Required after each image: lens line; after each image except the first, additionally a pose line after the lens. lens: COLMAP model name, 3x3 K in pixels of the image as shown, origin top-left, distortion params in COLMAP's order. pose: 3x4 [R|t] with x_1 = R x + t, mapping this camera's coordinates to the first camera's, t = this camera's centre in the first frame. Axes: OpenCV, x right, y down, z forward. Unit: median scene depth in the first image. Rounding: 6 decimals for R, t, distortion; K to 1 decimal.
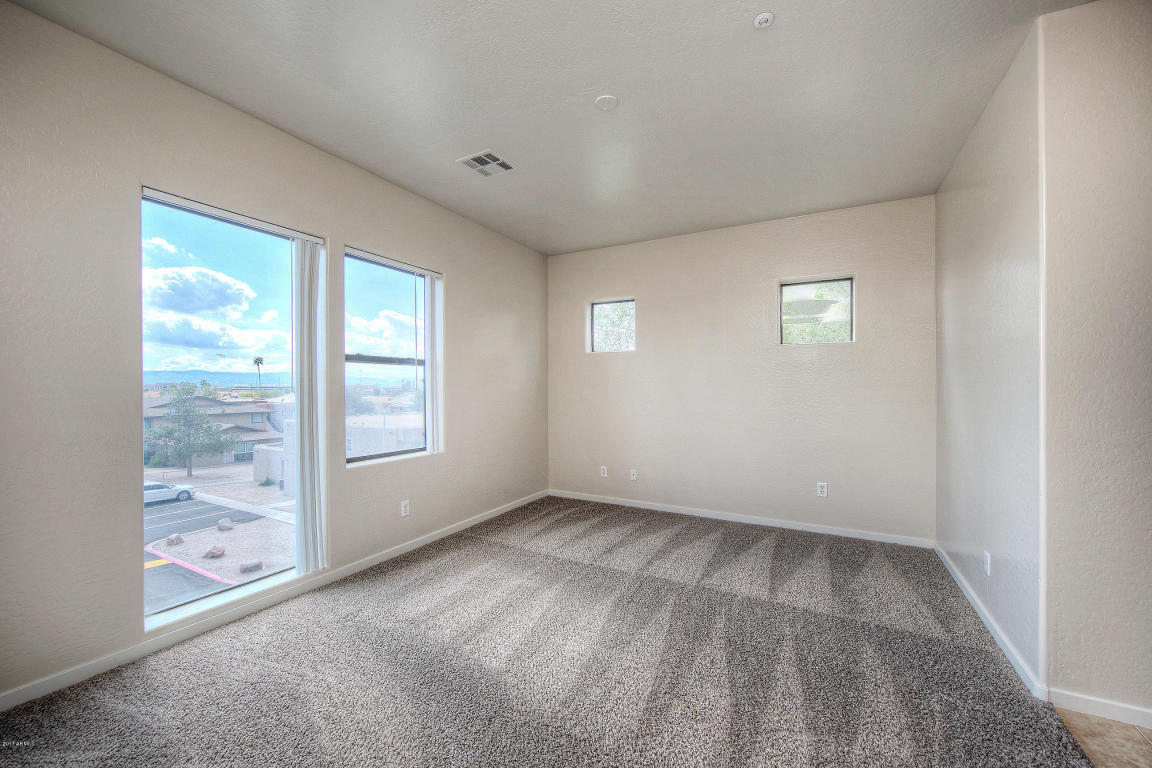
lens RADIAL K [[450.4, 0, 576.0], [0, 450.4, 384.0], [0, 0, 1]] dist [0.000343, 0.000014]
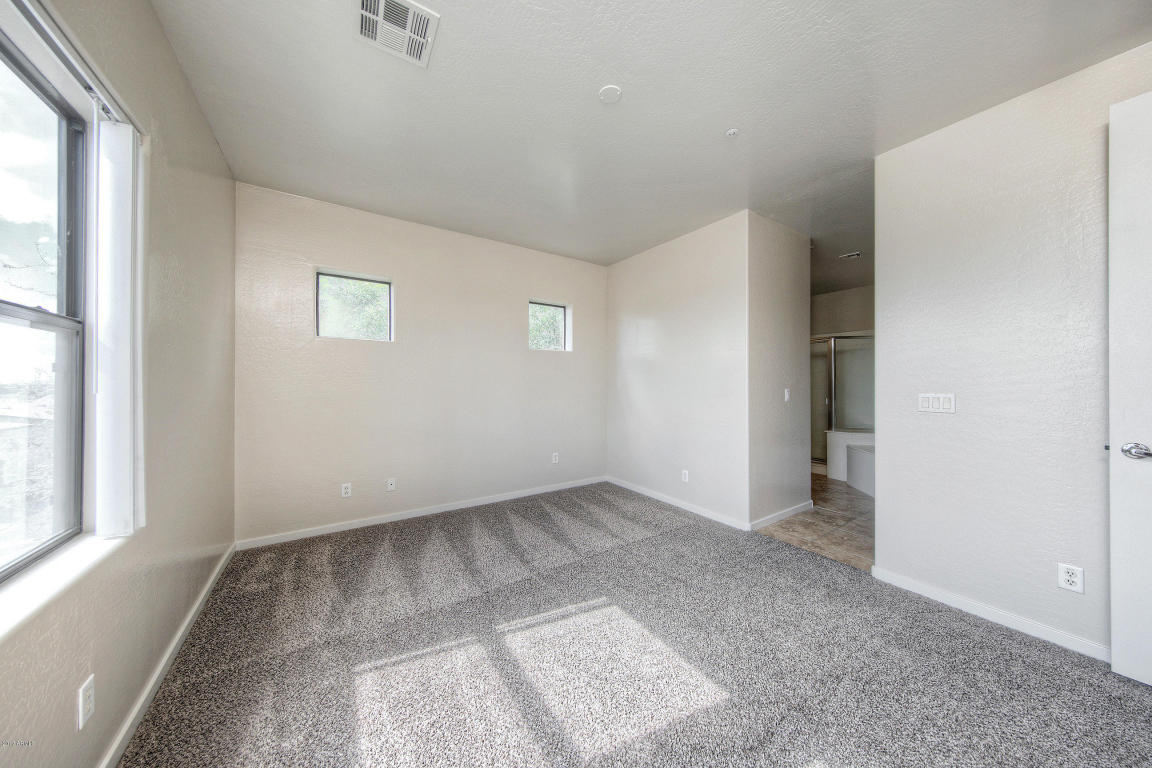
lens RADIAL K [[371.4, 0, 577.2], [0, 371.4, 381.1], [0, 0, 1]] dist [0.003938, -0.000002]
pose [[0.450176, 0.000175, 0.892940, -0.440609], [-0.010031, 0.999938, 0.004861, -0.006124], [-0.892884, -0.011145, 0.450149, 0.447647]]
